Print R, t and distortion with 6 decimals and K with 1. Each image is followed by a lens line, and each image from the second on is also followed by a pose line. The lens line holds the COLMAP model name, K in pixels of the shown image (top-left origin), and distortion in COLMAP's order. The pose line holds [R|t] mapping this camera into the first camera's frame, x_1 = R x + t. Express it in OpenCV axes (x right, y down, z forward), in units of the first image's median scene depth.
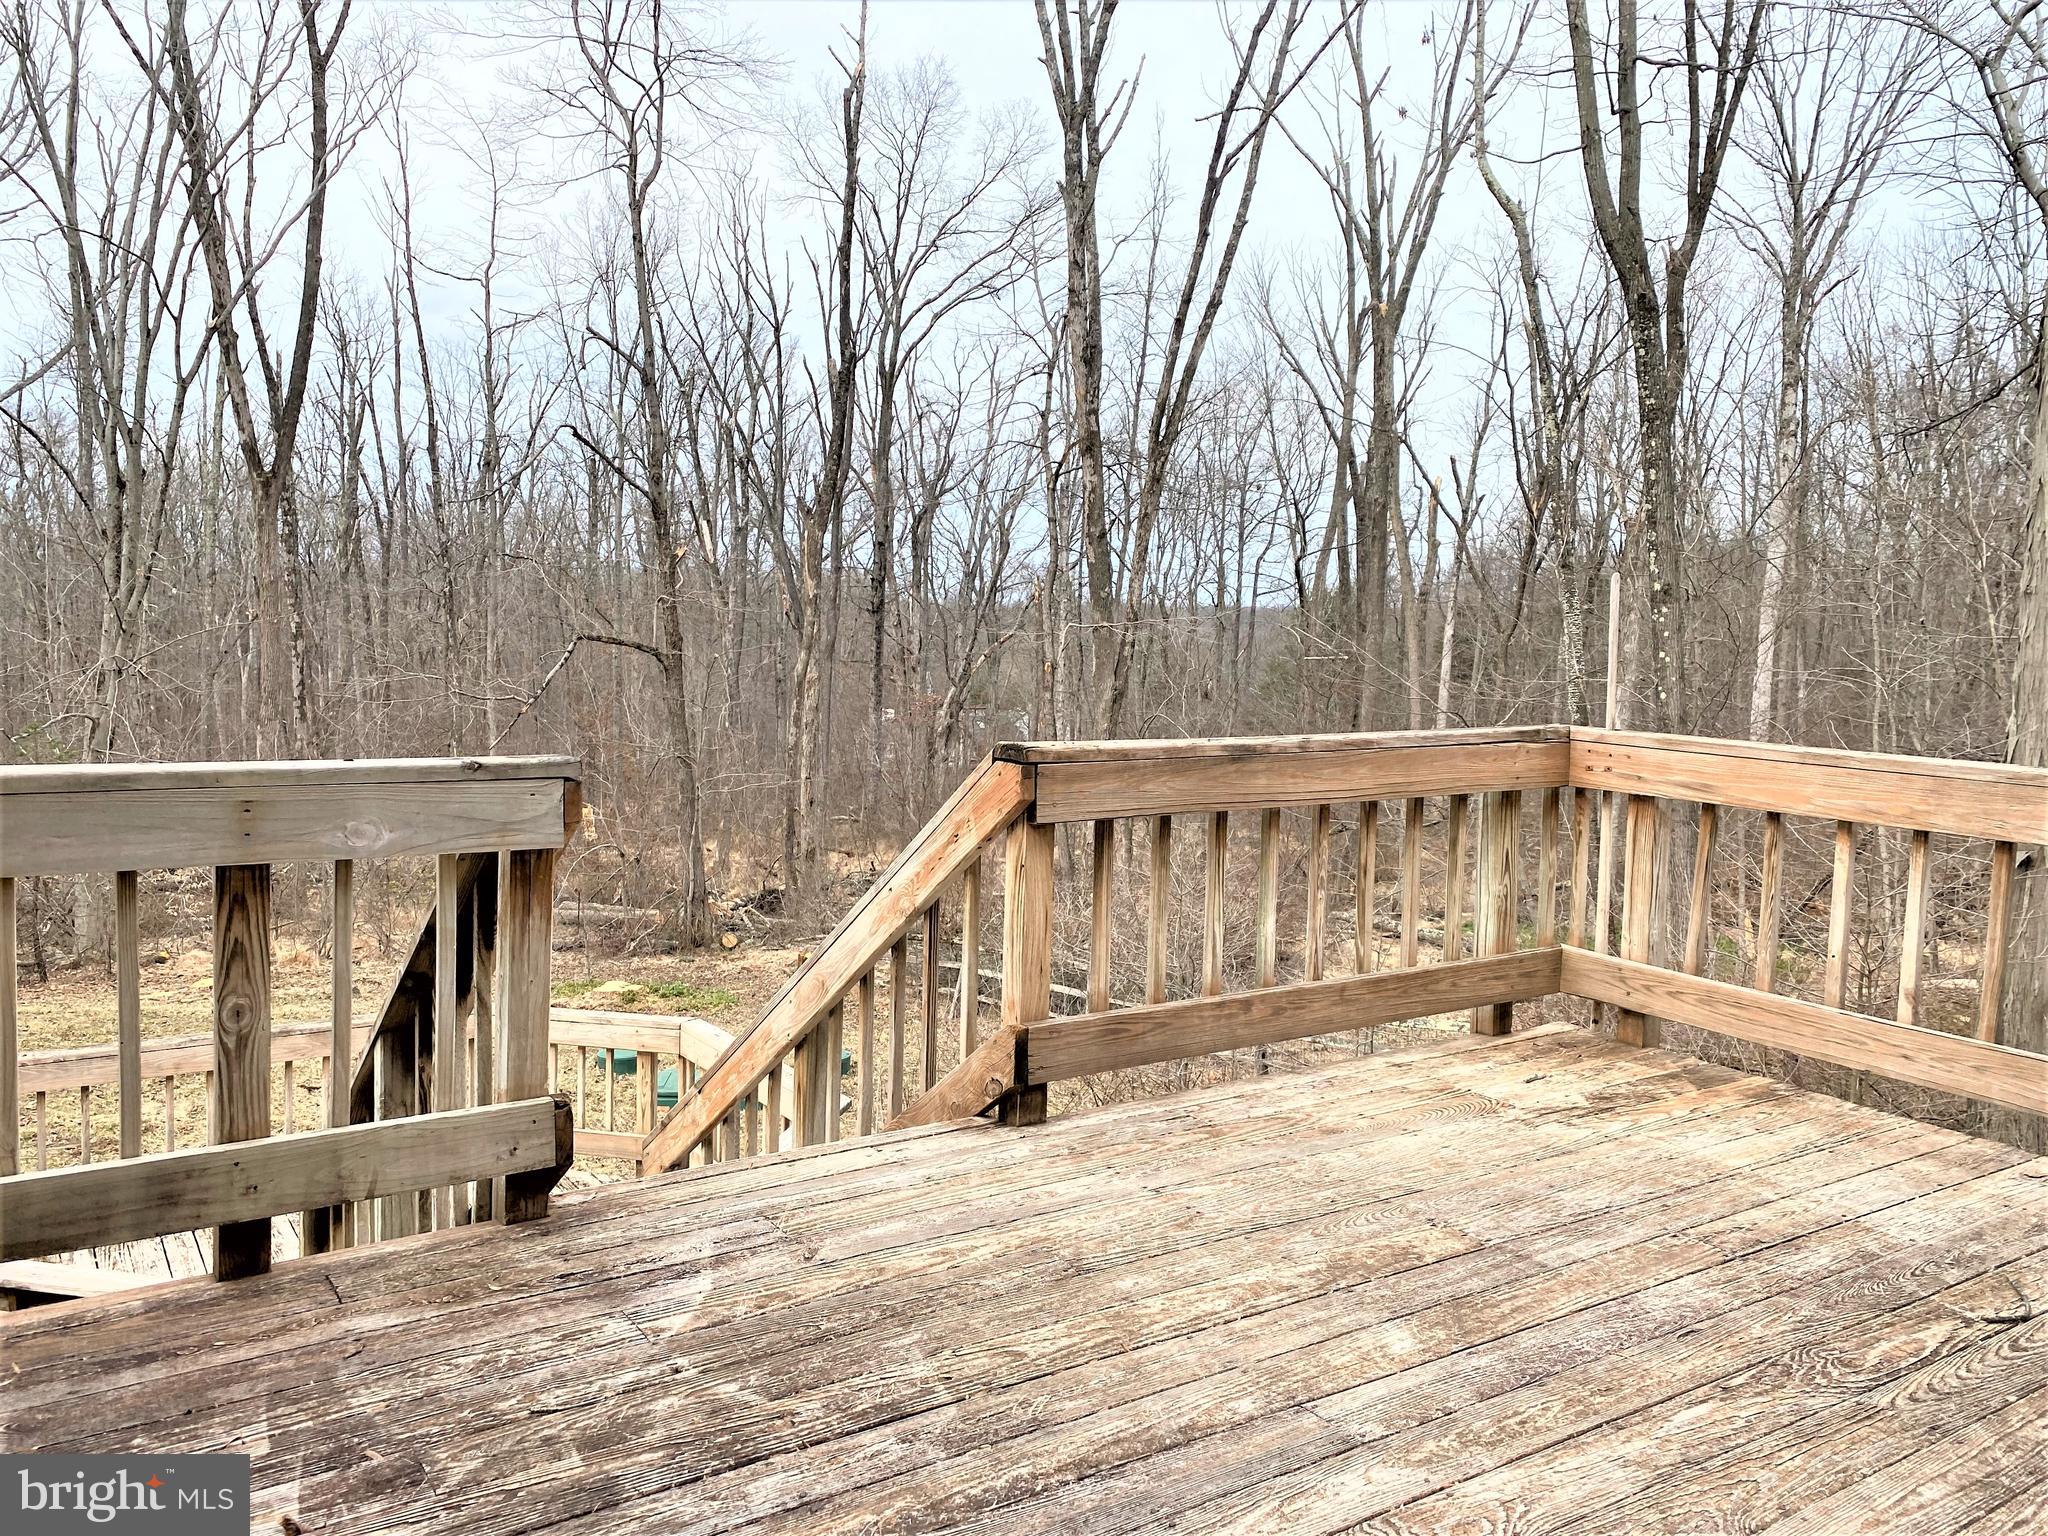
lens RADIAL K [[1559.2, 0, 1010.6], [0, 1559.2, 768.3], [0, 0, 1]] dist [0.041570, -0.038889]
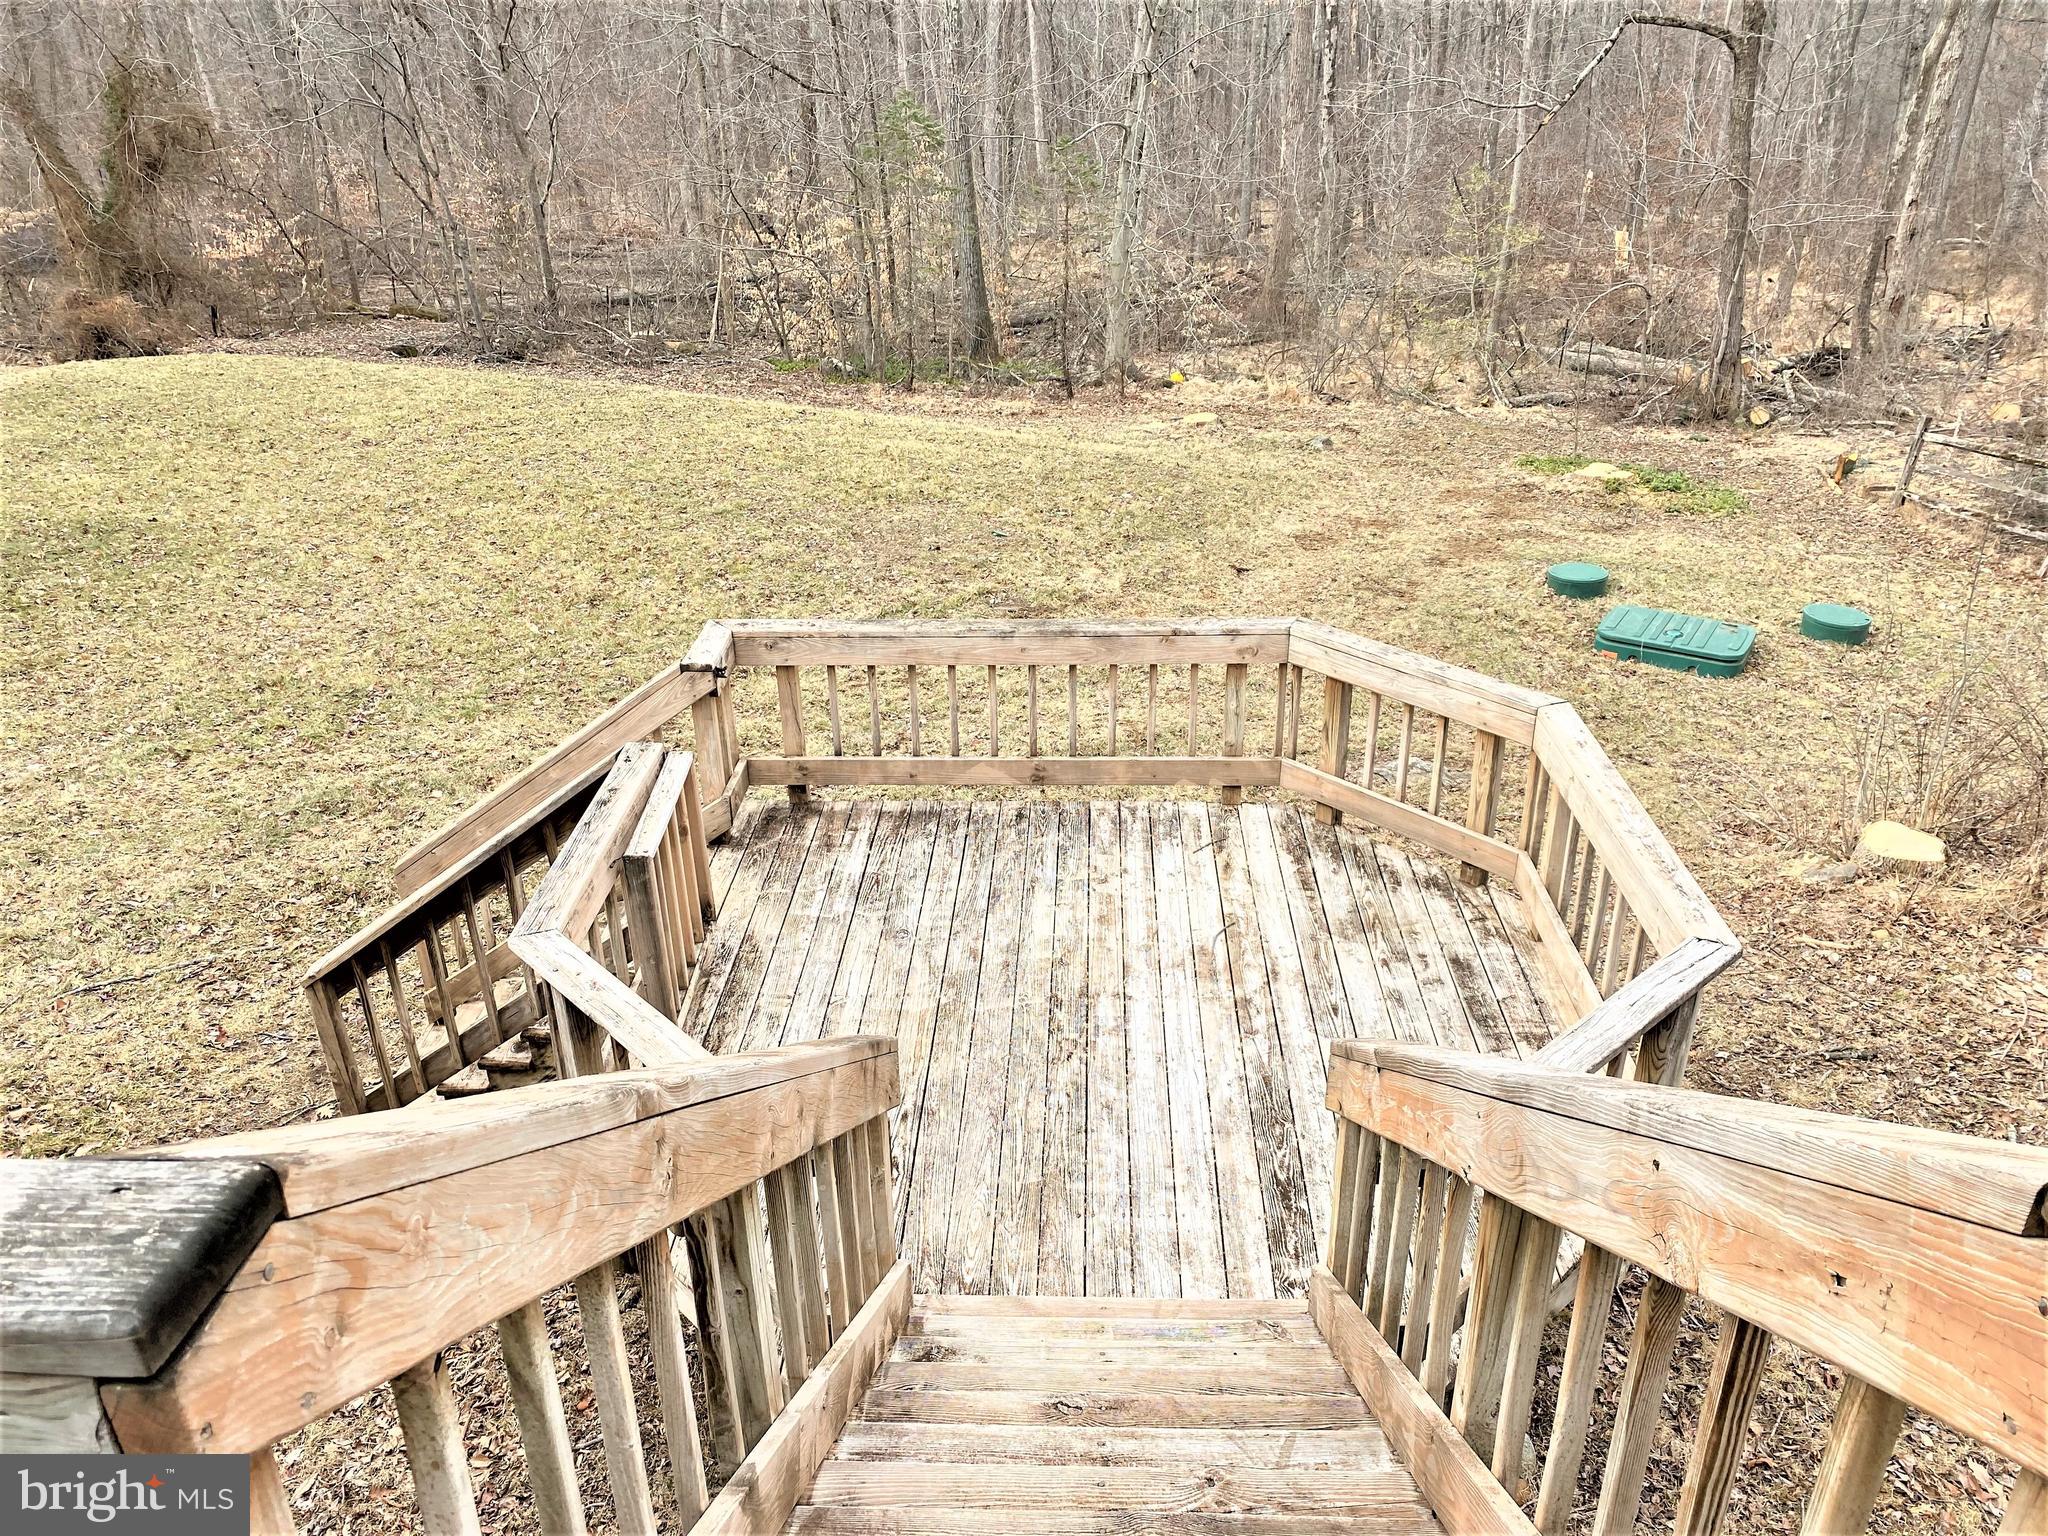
lens RADIAL K [[1559.2, 0, 1027.2], [0, 1559.2, 775.1], [0, 0, 1]] dist [0.041570, -0.038889]
pose [[0.811429, 0.222687, -0.540364, -0.007267], [-0.008107, 0.928766, 0.370577, -0.071557], [0.584395, -0.296317, 0.755433, 0.326257]]
